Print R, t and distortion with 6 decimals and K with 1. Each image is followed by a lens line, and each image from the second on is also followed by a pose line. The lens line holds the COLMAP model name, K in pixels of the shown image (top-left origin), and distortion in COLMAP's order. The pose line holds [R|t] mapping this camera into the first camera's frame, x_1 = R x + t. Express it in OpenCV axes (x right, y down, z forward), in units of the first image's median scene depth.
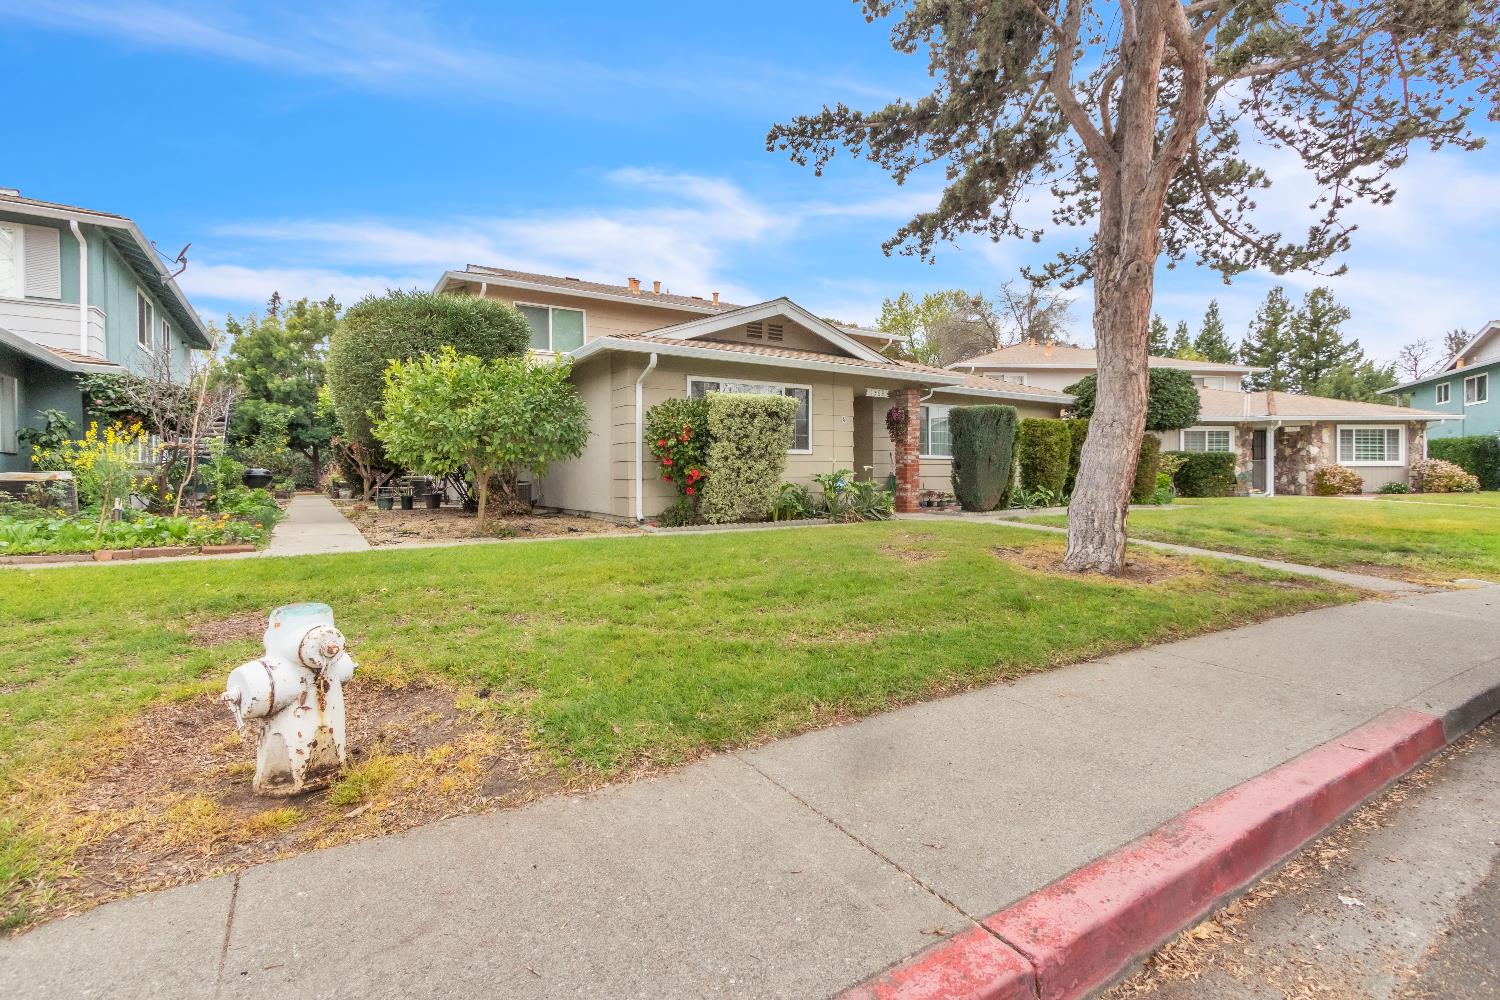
lens RADIAL K [[683.8, 0, 753.6], [0, 683.8, 482.1], [0, 0, 1]] dist [0.005925, 0.000074]
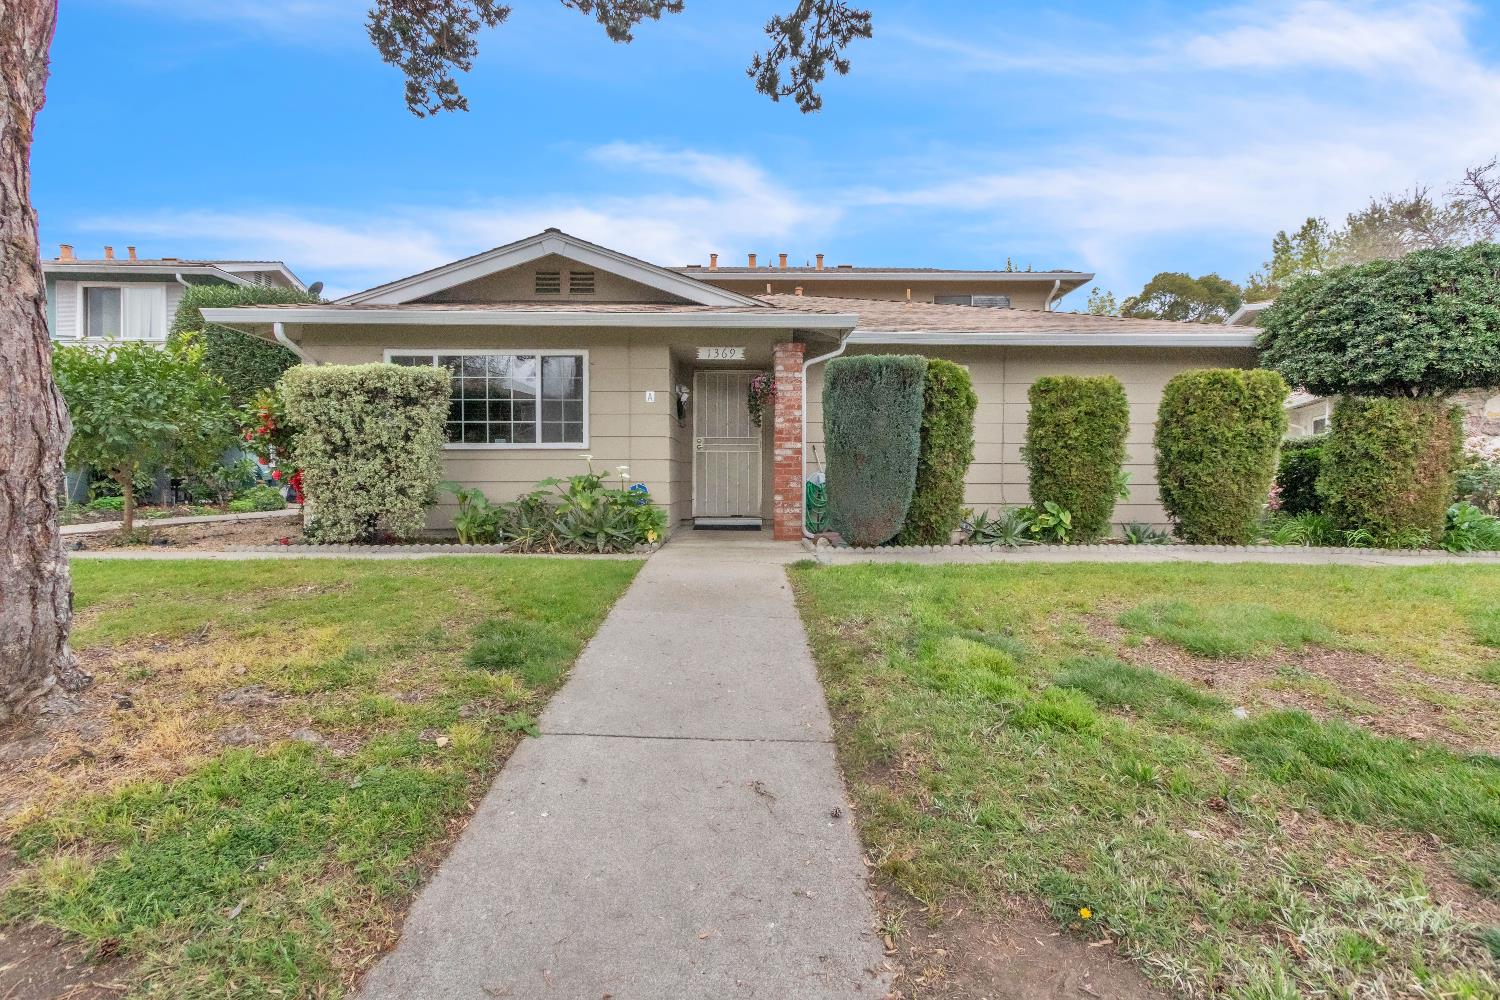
lens RADIAL K [[705.1, 0, 750.1], [0, 705.1, 481.0], [0, 0, 1]] dist [0.017036, 0.000132]
pose [[0.844845, 0.004598, -0.534992, 0.581179], [-0.011322, 0.999893, -0.009286, -0.003687], [0.534892, 0.013903, 0.844806, 0.465682]]
